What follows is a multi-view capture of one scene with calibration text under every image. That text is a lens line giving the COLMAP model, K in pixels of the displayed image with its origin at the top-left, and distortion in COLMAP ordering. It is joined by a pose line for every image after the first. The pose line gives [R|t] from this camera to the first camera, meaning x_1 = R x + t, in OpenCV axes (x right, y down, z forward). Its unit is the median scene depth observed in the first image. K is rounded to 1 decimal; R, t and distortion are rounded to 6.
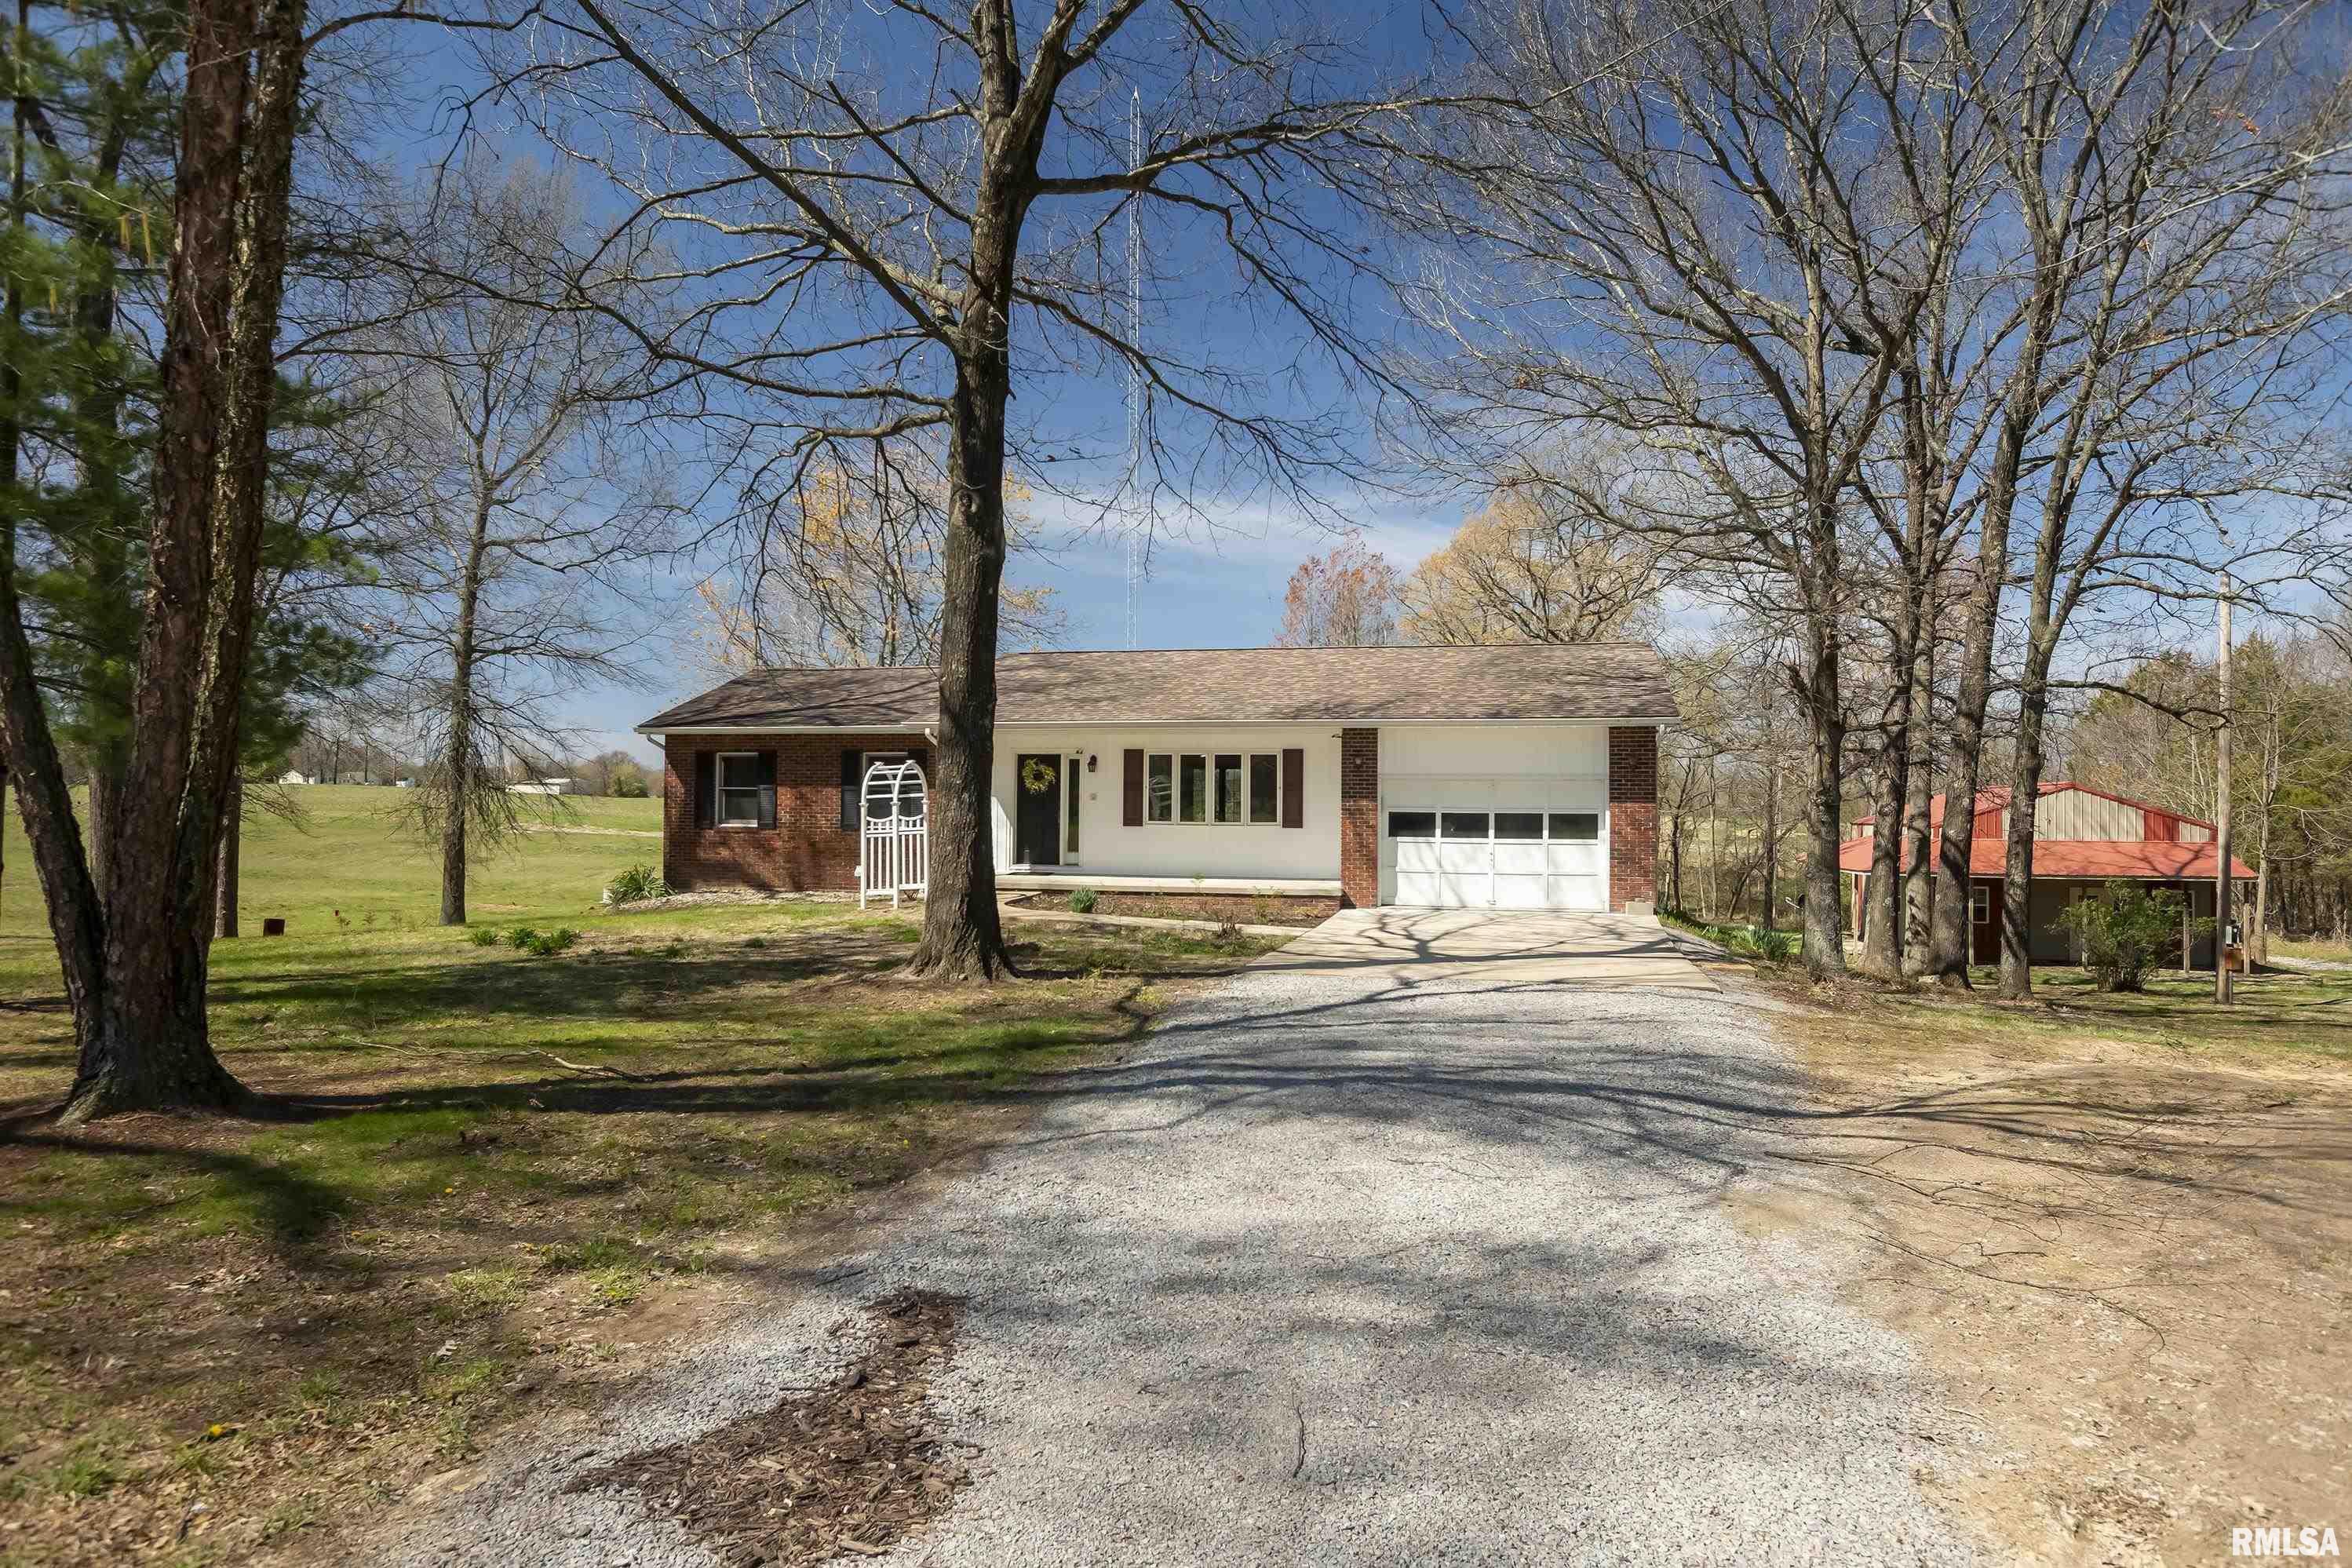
lens RADIAL K [[1519.5, 0, 1178.0], [0, 1519.5, 778.4], [0, 0, 1]] dist [0.004794, -0.004922]
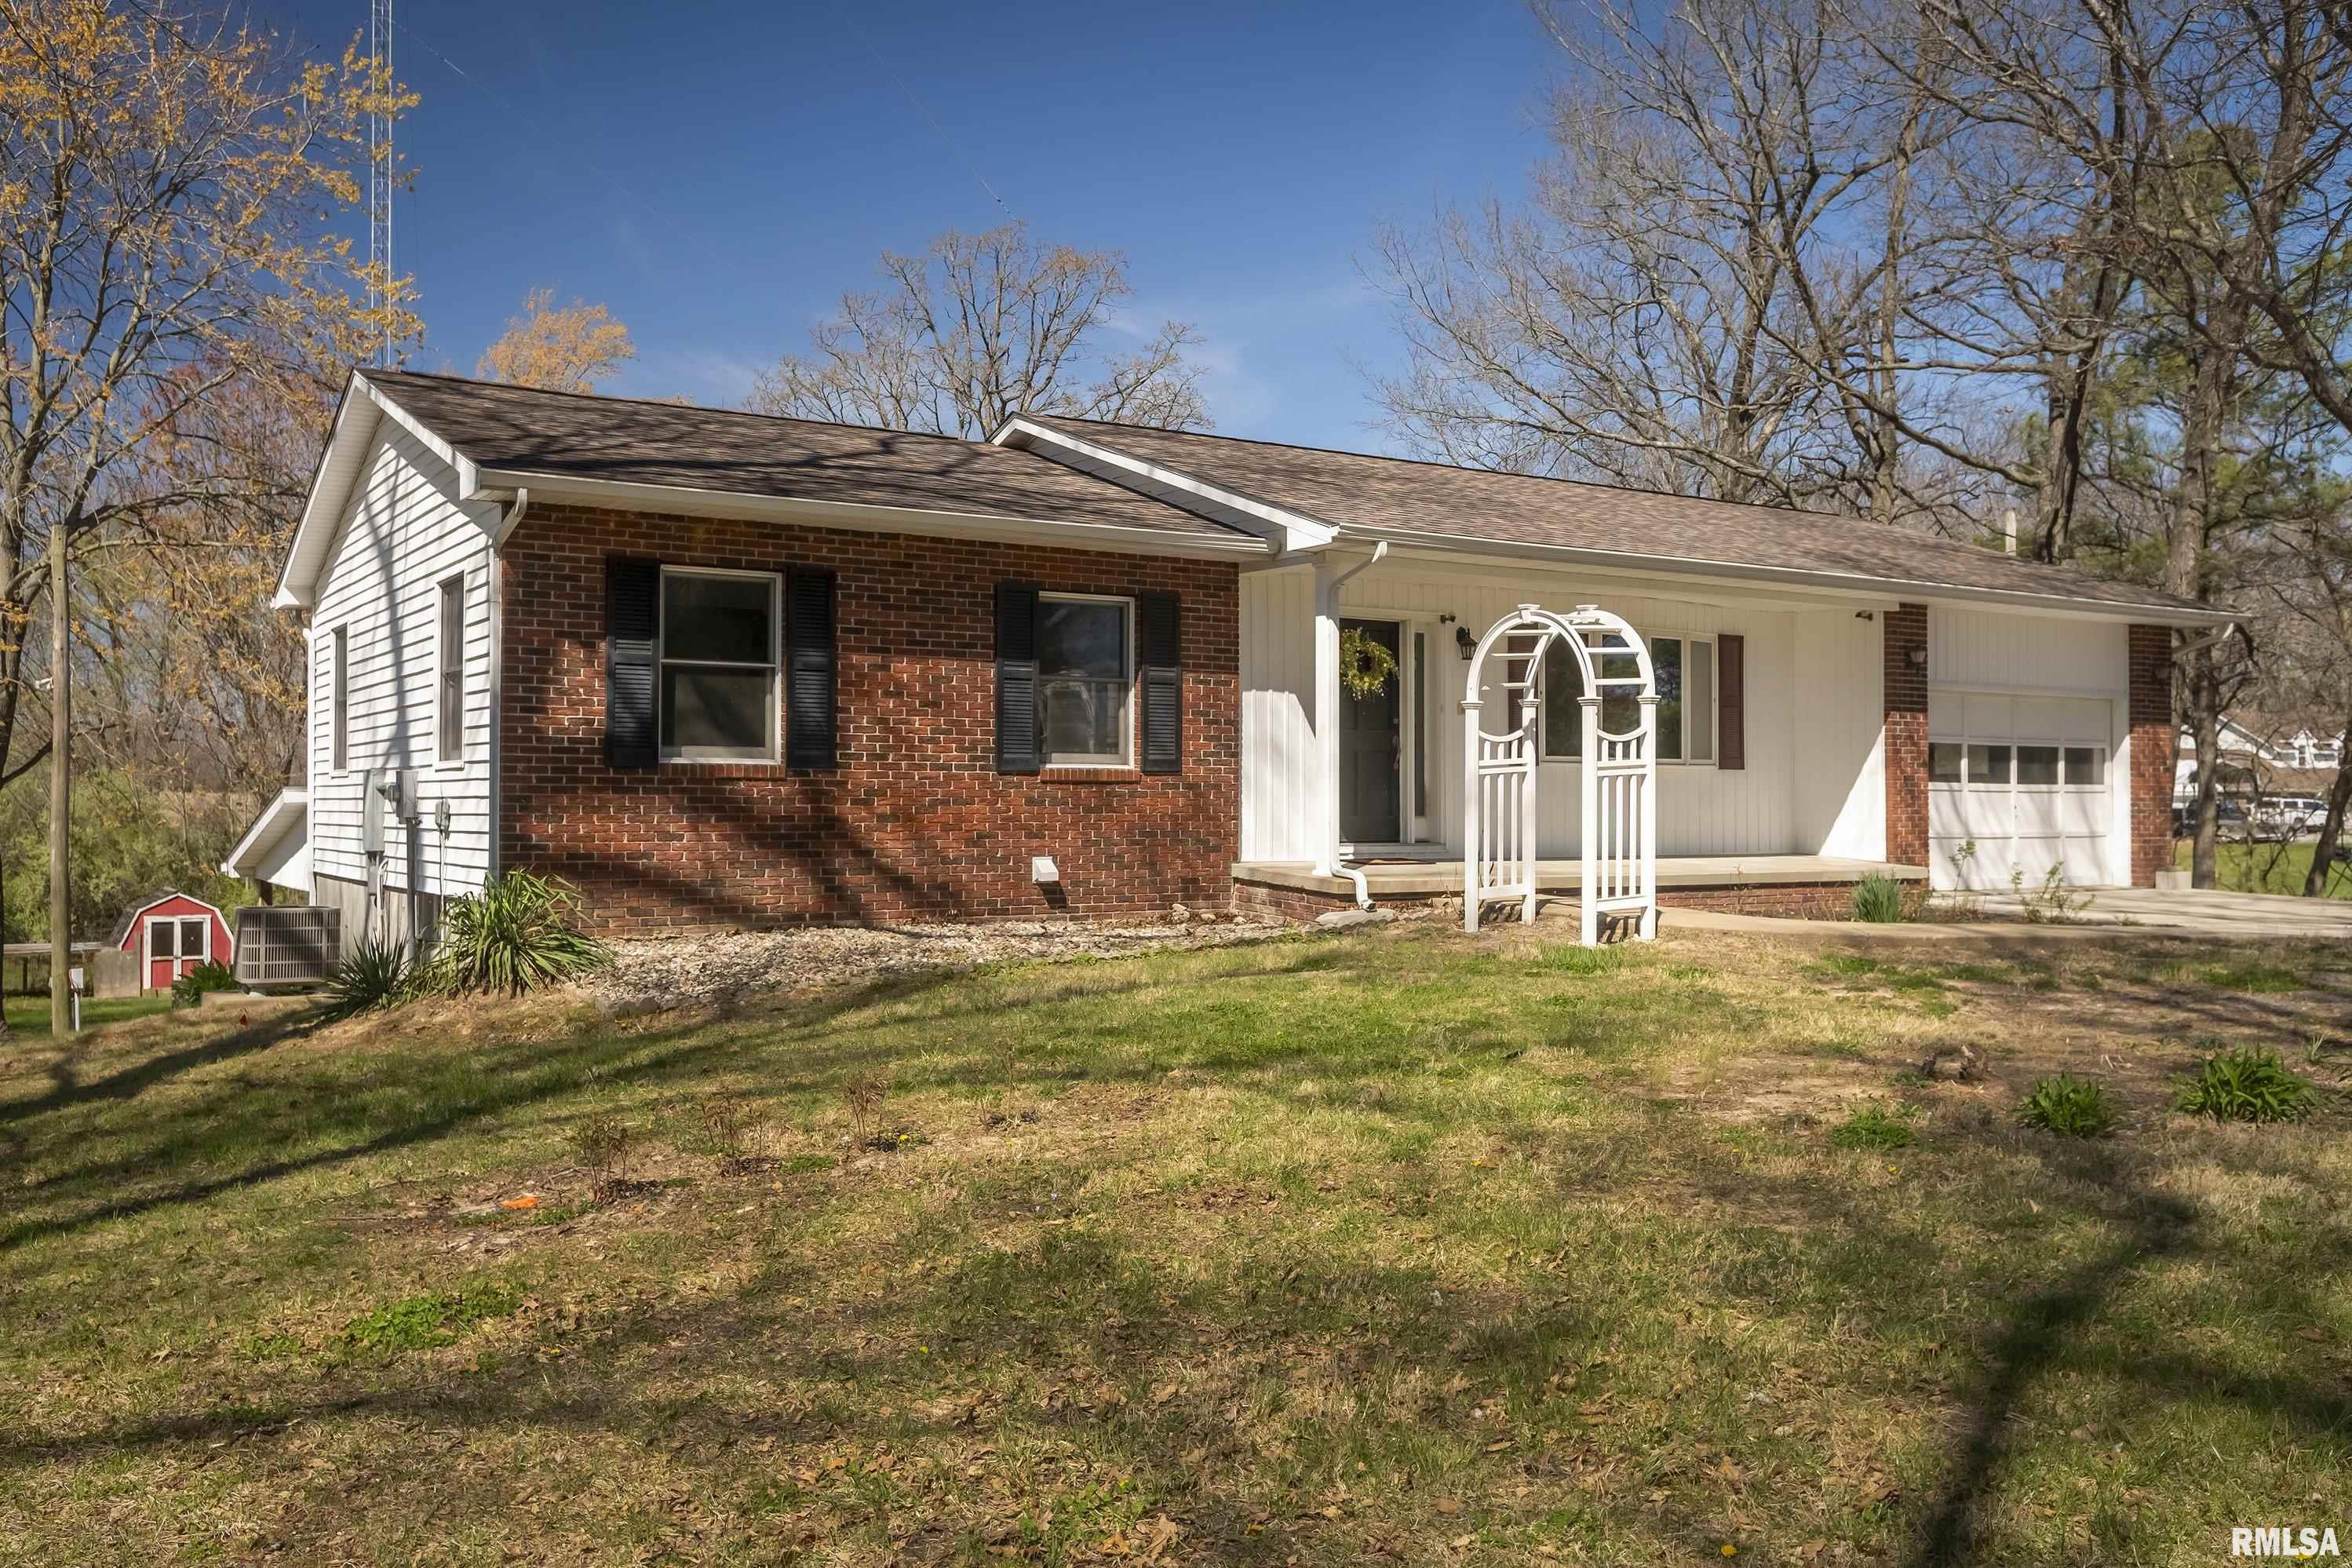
lens RADIAL K [[1920.8, 0, 1178.9], [0, 1920.8, 793.5], [0, 0, 1]] dist [0.003380, 0.001631]
pose [[0.687264, -0.003058, 0.726401, -0.641388], [-0.011942, 0.999808, 0.015507, 0.034745], [-0.726310, -0.019332, 0.687096, 0.682048]]
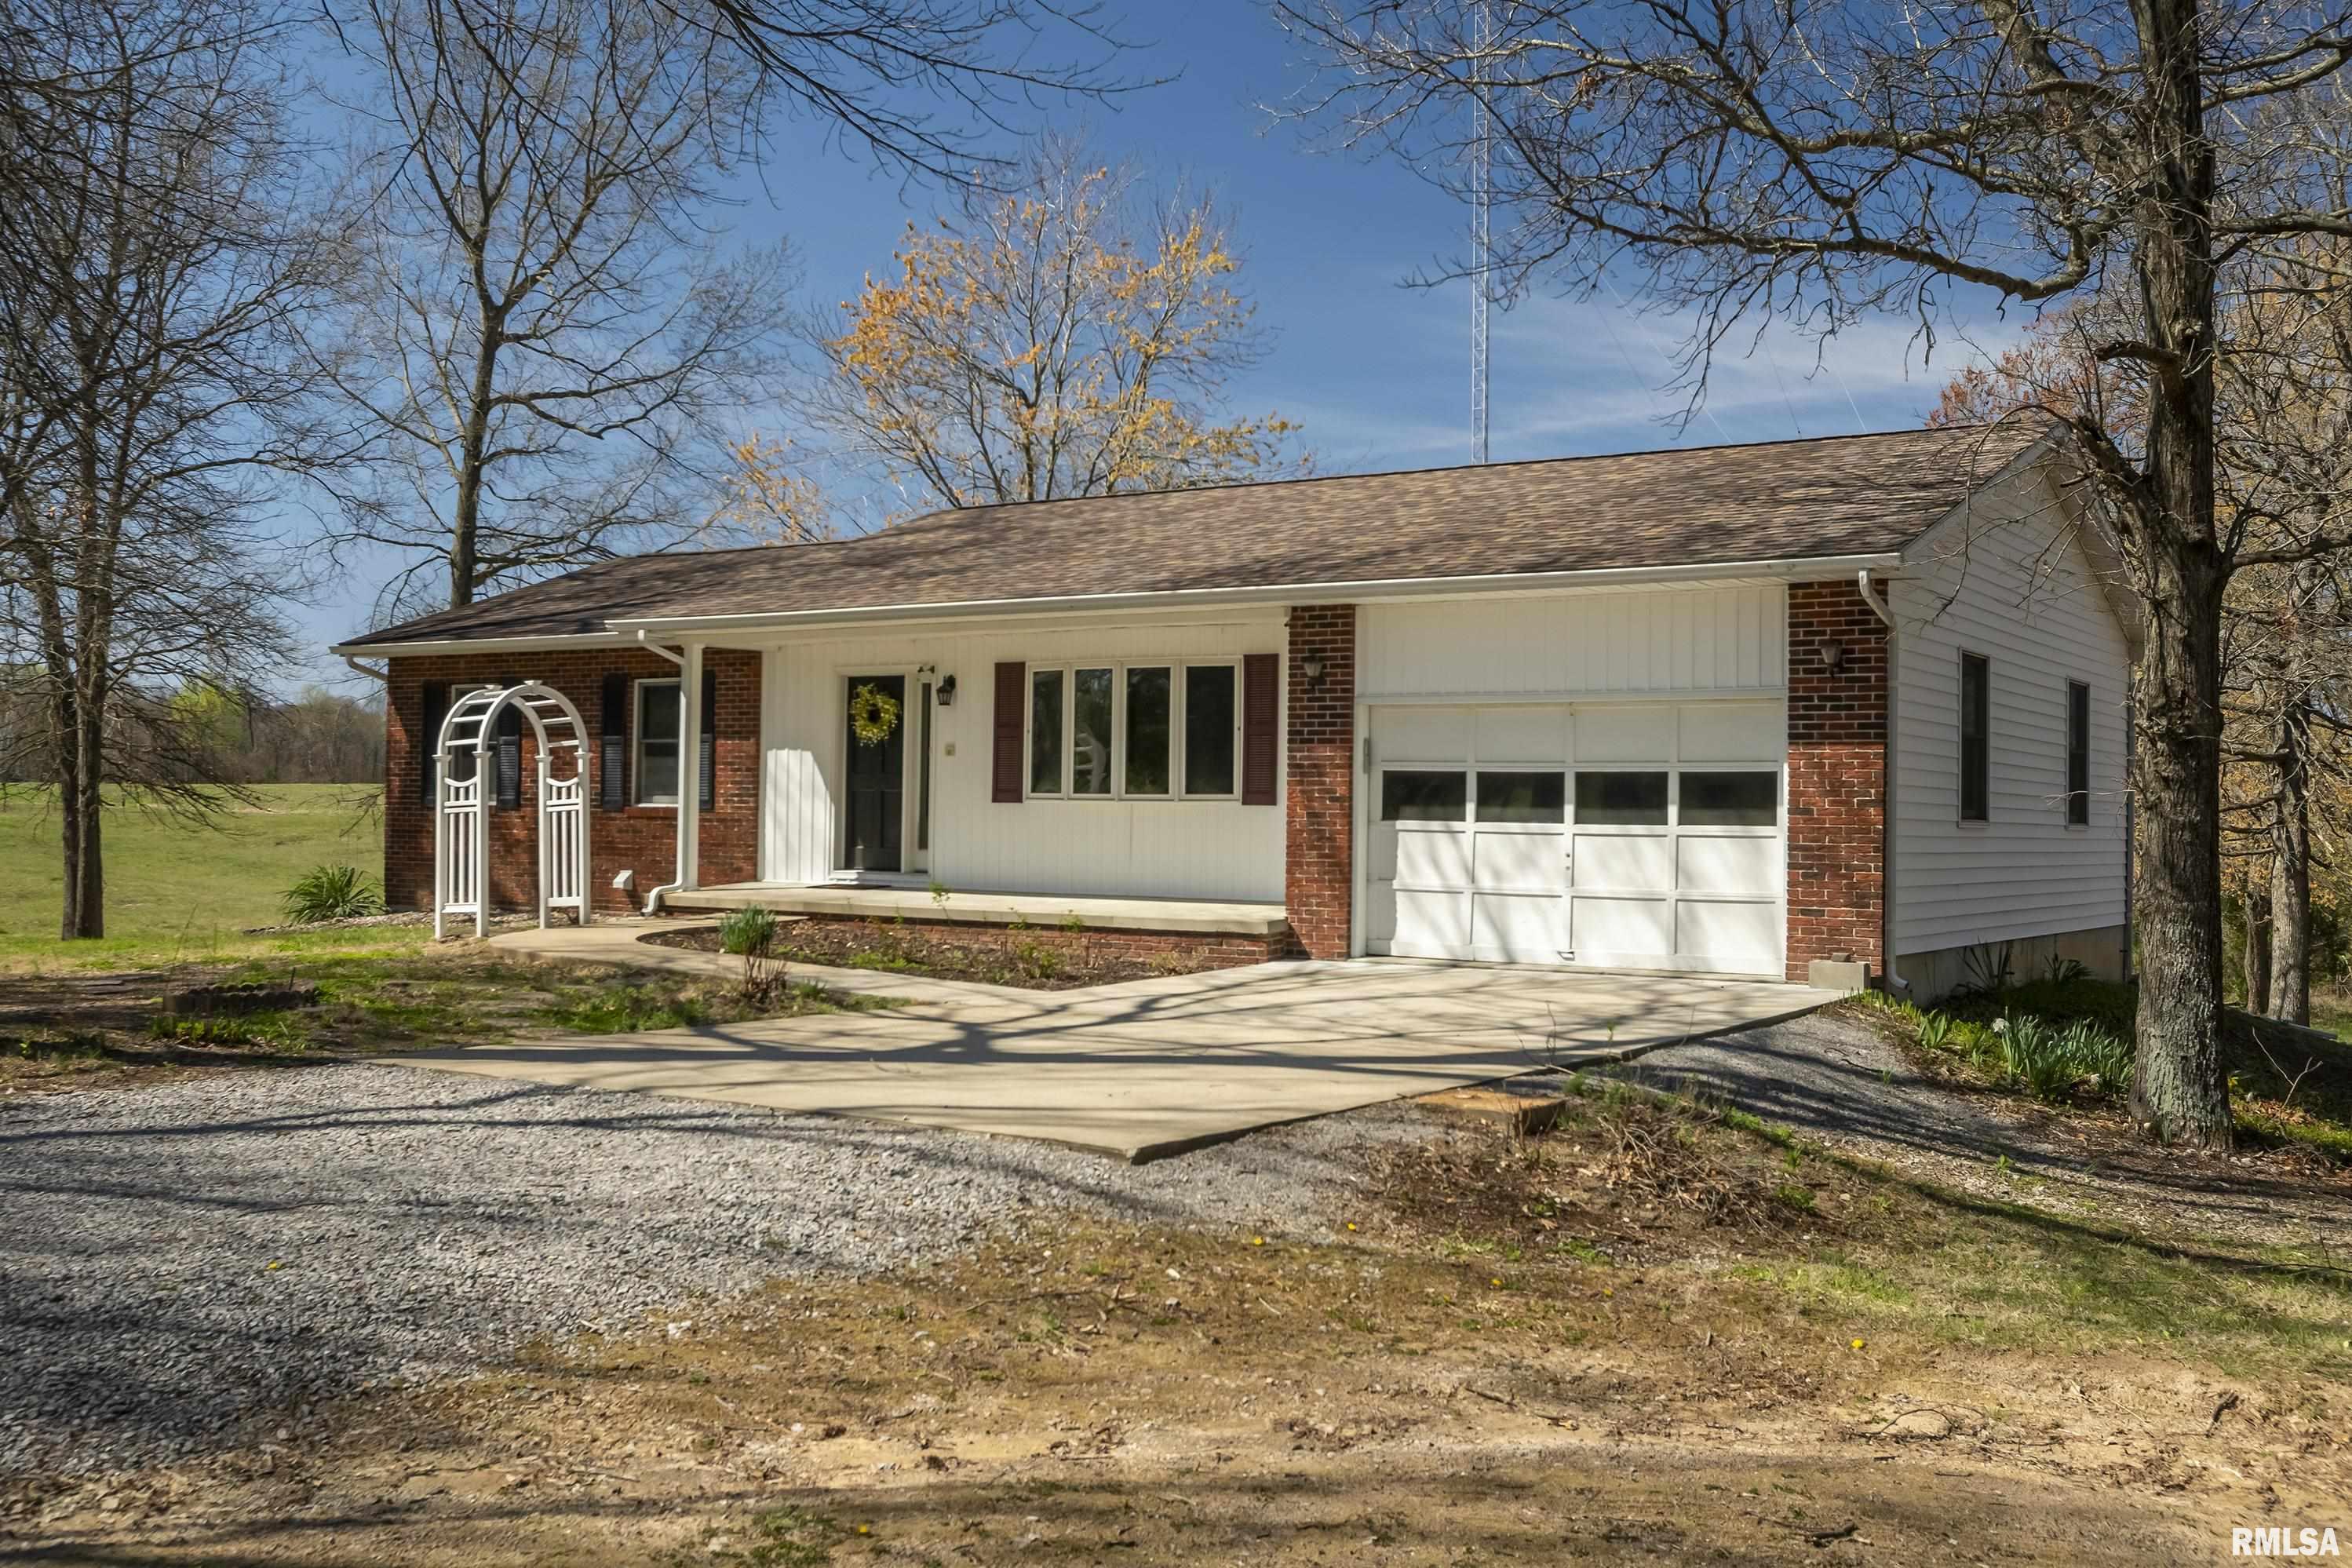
lens RADIAL K [[2310.0, 0, 1176.8], [0, 2310.0, 792.0], [0, 0, 1]] dist [0.017024, 0.000000]
pose [[0.940126, 0.000597, -0.340826, 0.336447], [0.001802, 0.999976, 0.006723, 0.023954], [0.340822, -0.006935, 0.940102, 0.258523]]
